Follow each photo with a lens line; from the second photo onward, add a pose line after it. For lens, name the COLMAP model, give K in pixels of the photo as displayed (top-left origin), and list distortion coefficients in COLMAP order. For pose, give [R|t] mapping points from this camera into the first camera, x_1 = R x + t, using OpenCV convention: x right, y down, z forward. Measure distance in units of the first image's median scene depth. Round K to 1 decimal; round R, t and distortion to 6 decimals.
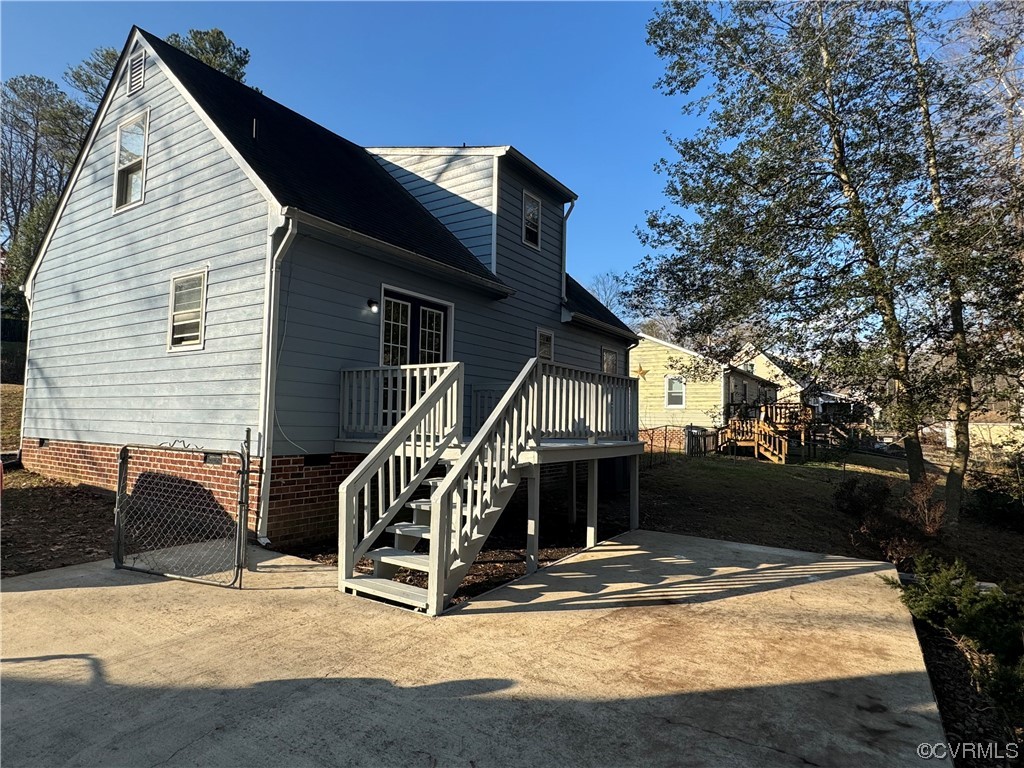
lens RADIAL K [[586.0, 0, 512.0], [0, 586.0, 384.0], [0, 0, 1]] dist [-0.001182, -0.000133]
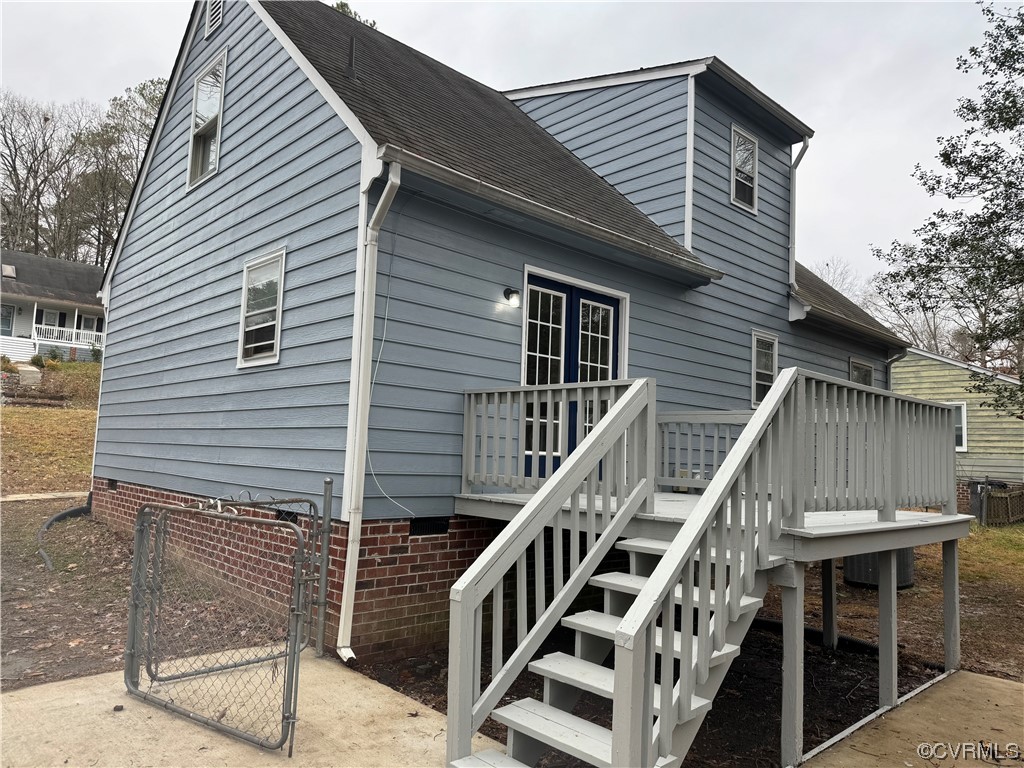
lens RADIAL K [[714.5, 0, 512.0], [0, 714.5, 384.0], [0, 0, 1]] dist [0.146285, -0.200134]
pose [[0.971861, -0.004142, -0.235519, -0.040334], [-0.005220, 0.999221, -0.039112, -0.000864], [0.235497, 0.039241, 0.971082, 0.190075]]
